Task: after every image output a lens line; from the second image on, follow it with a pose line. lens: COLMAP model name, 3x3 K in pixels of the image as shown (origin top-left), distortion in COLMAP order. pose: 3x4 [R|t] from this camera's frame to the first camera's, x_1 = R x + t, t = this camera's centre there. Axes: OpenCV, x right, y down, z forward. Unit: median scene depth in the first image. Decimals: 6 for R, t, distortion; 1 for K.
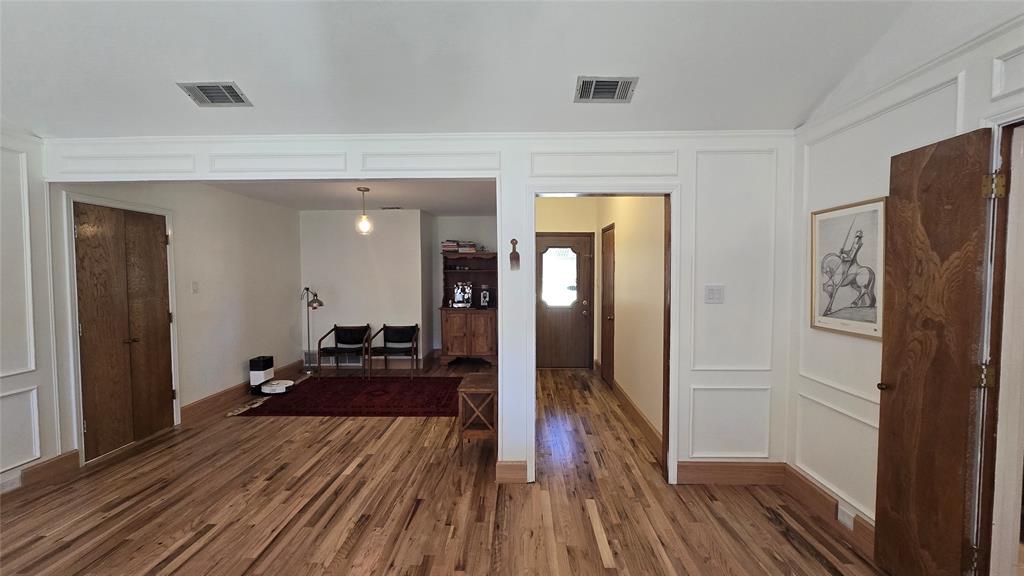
lens RADIAL K [[416.1, 0, 513.2], [0, 416.1, 289.1], [0, 0, 1]] dist [-0.002382, 0.000153]
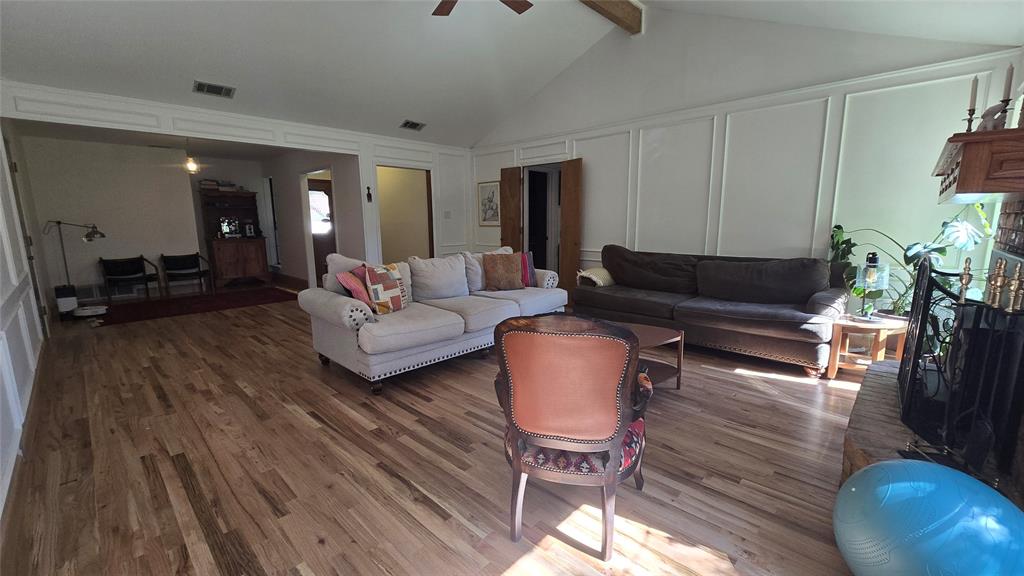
lens RADIAL K [[416.1, 0, 513.2], [0, 416.1, 289.1], [0, 0, 1]] dist [-0.002382, 0.000153]
pose [[0.677327, -0.125978, 0.724816, -1.076791], [0.034944, 0.989627, 0.139349, 0.119974], [-0.734852, -0.069057, 0.674703, -0.957109]]
